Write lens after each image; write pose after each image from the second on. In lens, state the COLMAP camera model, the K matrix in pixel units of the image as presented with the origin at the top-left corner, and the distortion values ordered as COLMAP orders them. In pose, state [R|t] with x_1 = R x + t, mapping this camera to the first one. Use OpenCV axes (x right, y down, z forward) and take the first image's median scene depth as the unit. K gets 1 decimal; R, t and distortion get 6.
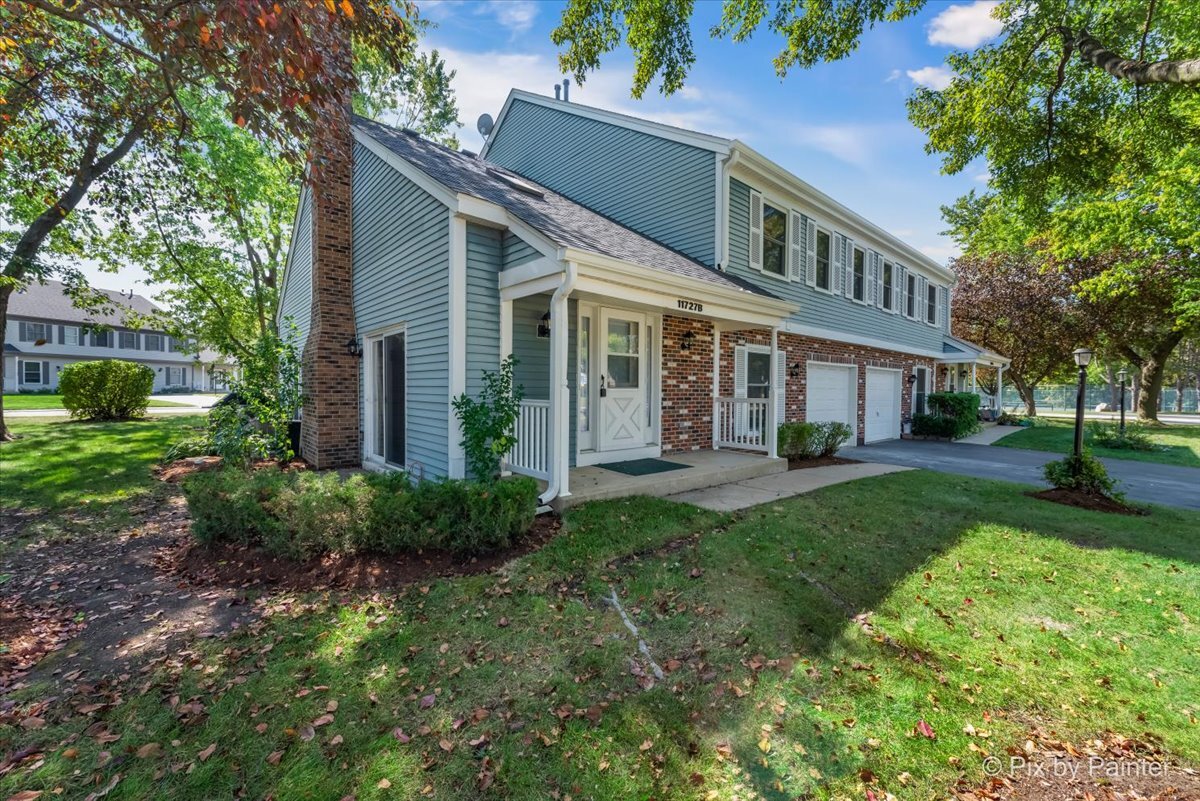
lens RADIAL K [[483.6, 0, 598.6], [0, 483.6, 392.3], [0, 0, 1]] dist [0.005513, -0.000326]
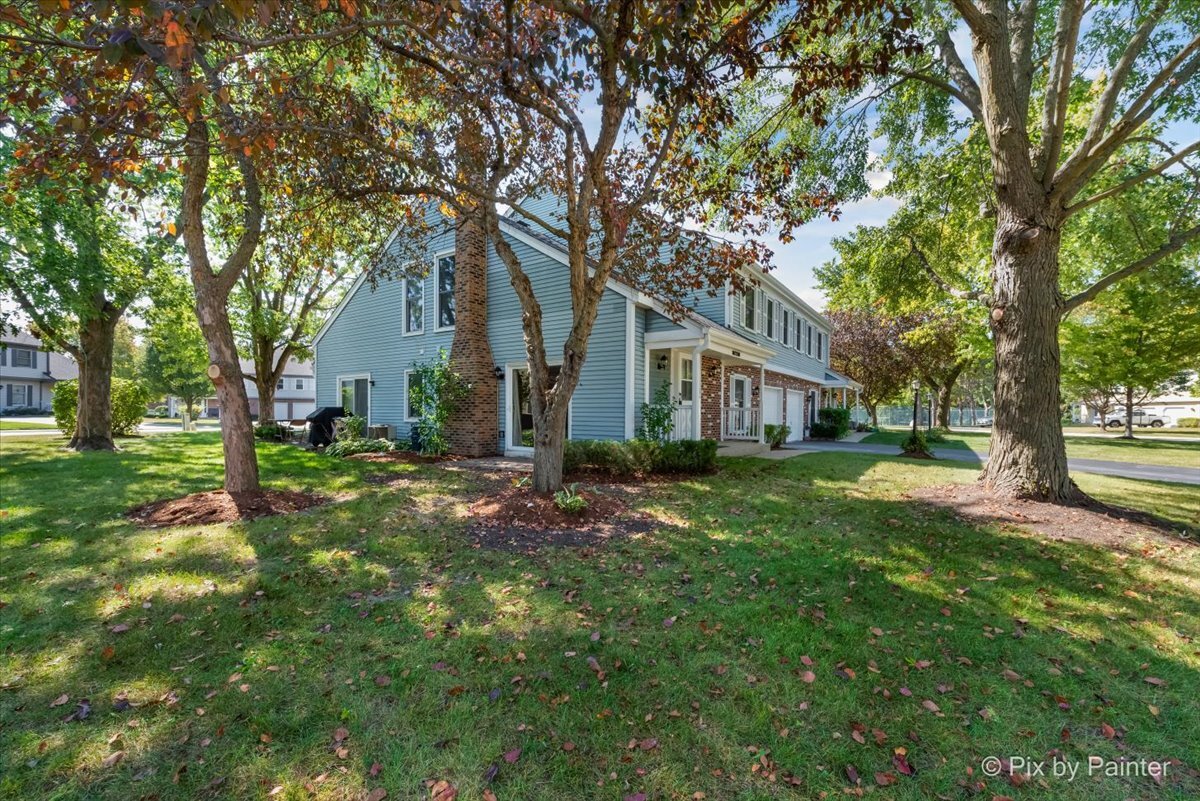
lens RADIAL K [[483.6, 0, 604.0], [0, 483.6, 409.3], [0, 0, 1]] dist [0.005513, -0.000326]
pose [[0.971919, -0.001707, 0.235307, -0.430492], [0.004239, 0.999938, -0.010255, 0.026096], [-0.235275, 0.010964, 0.971867, -0.376251]]
